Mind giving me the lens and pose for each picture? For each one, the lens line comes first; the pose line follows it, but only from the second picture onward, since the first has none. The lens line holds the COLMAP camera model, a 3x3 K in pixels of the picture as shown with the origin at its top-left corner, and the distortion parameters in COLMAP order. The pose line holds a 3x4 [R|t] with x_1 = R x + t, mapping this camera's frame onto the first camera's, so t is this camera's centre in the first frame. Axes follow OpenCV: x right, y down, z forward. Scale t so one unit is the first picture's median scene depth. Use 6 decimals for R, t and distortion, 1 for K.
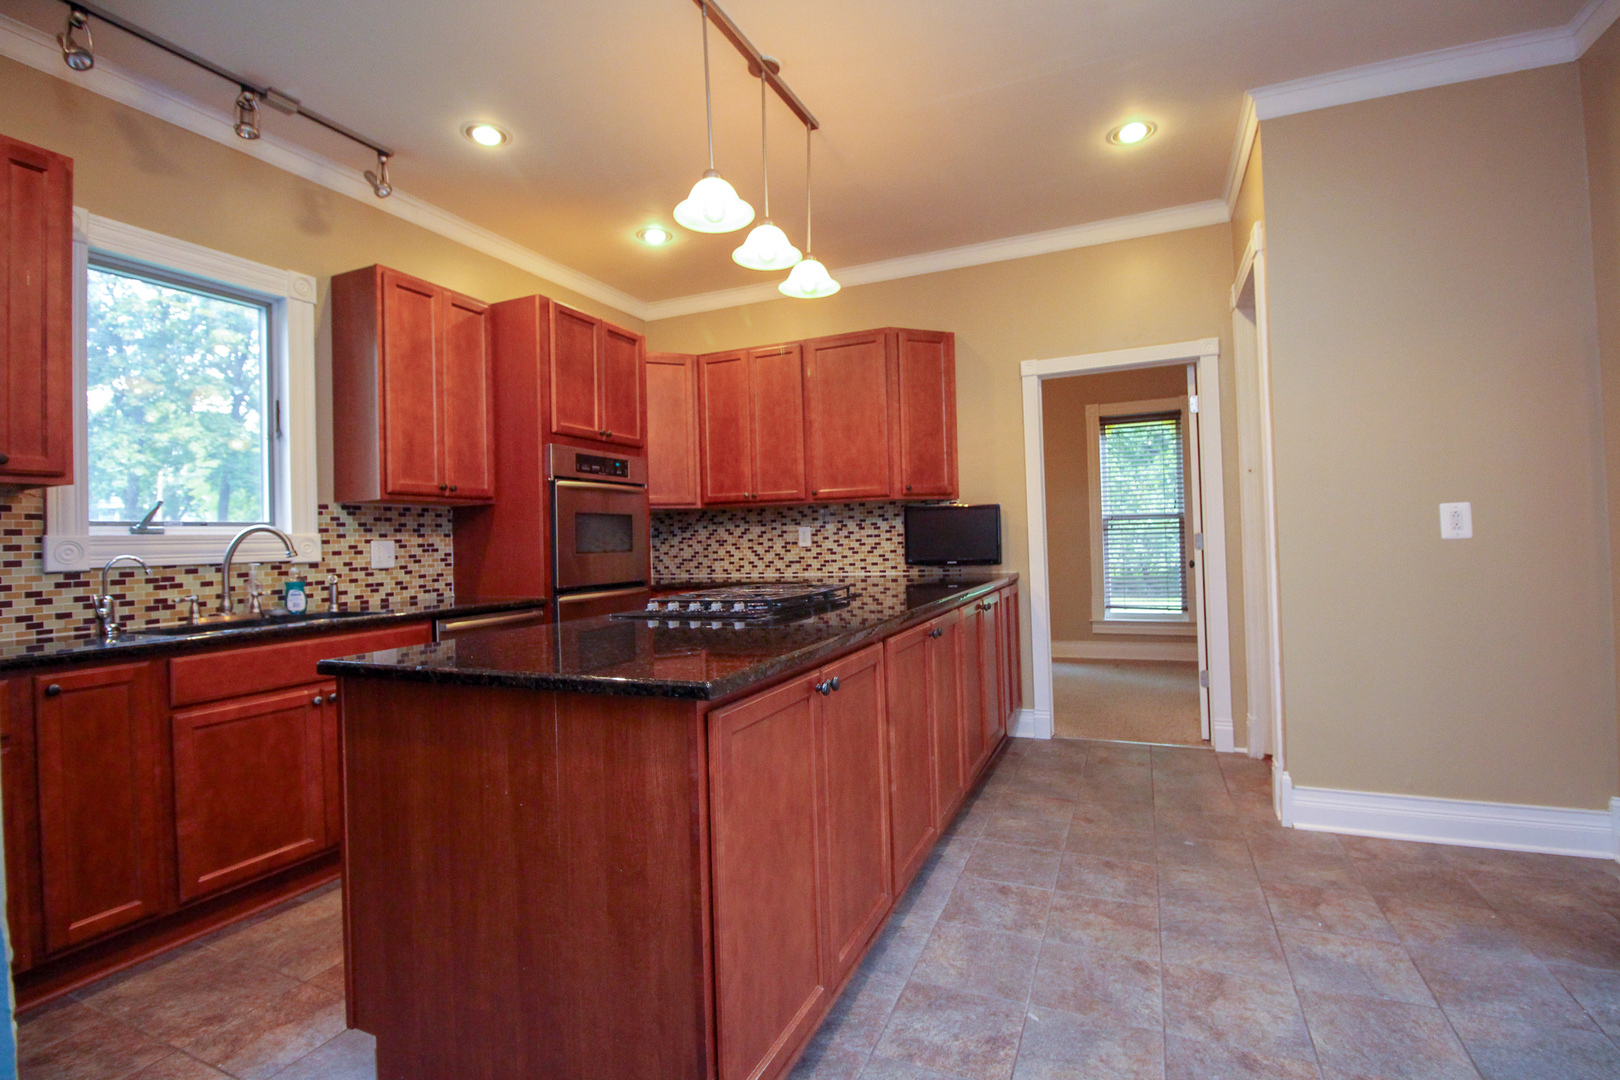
lens RADIAL K [[740.3, 0, 806.3], [0, 740.3, 530.2], [0, 0, 1]] dist [0.001833, -0.013719]
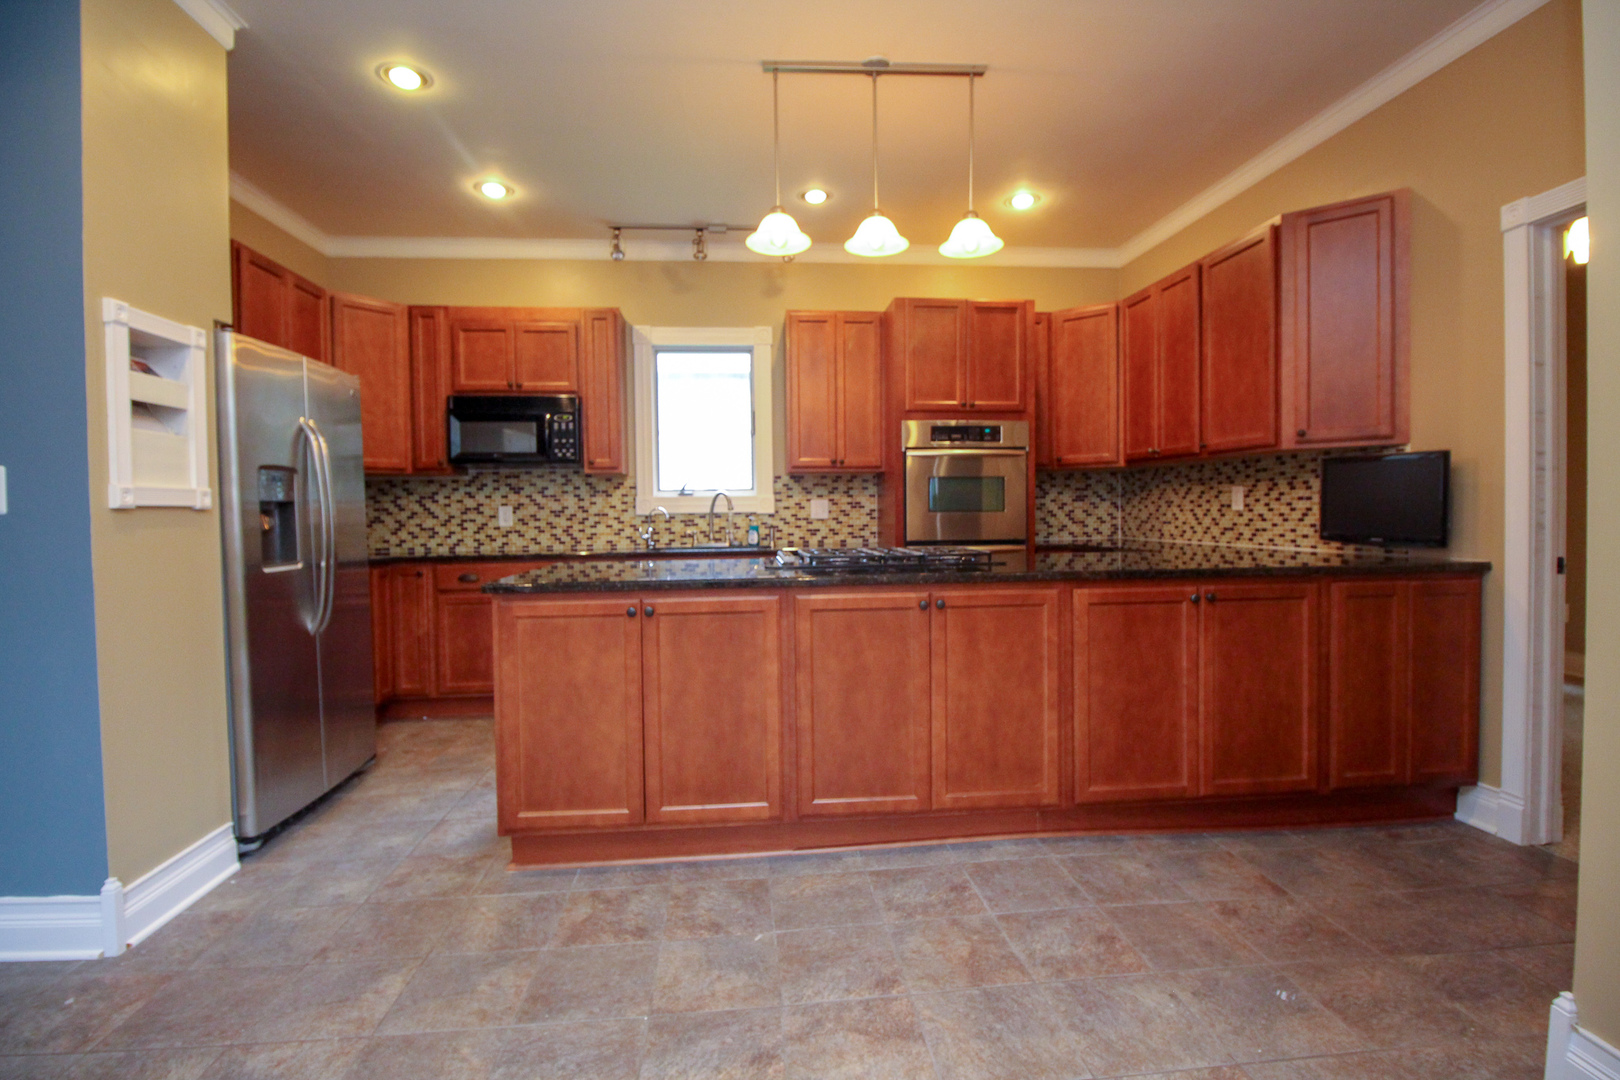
lens RADIAL K [[743.8, 0, 810.1], [0, 743.8, 528.2], [0, 0, 1]] dist [-0.000549, -0.011253]
pose [[0.494001, 0.044521, -0.868321, 0.609307], [0.009172, 0.998366, 0.056407, -0.011058], [0.869413, -0.035829, 0.492785, 0.251203]]
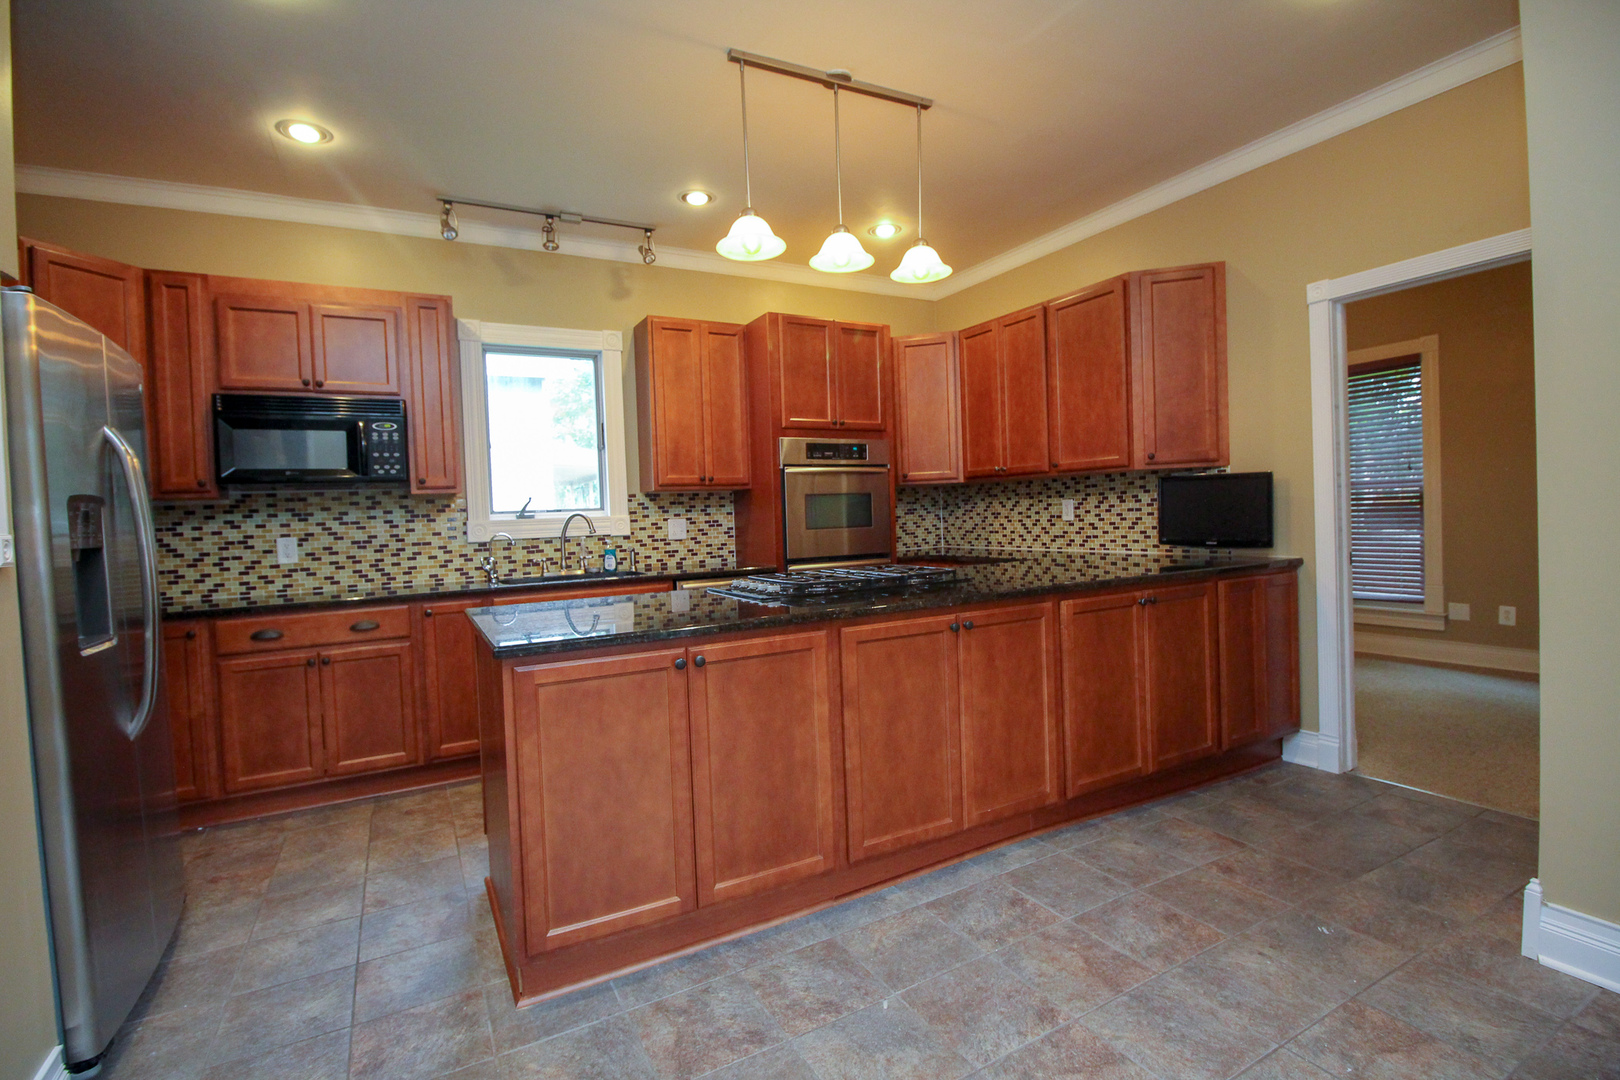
lens RADIAL K [[740.3, 0, 806.3], [0, 740.3, 530.2], [0, 0, 1]] dist [0.001833, -0.013719]
pose [[0.793944, 0.015015, -0.607805, 0.393679], [0.021230, 0.998401, 0.052396, -0.028063], [0.607620, -0.054503, 0.792356, 0.070158]]
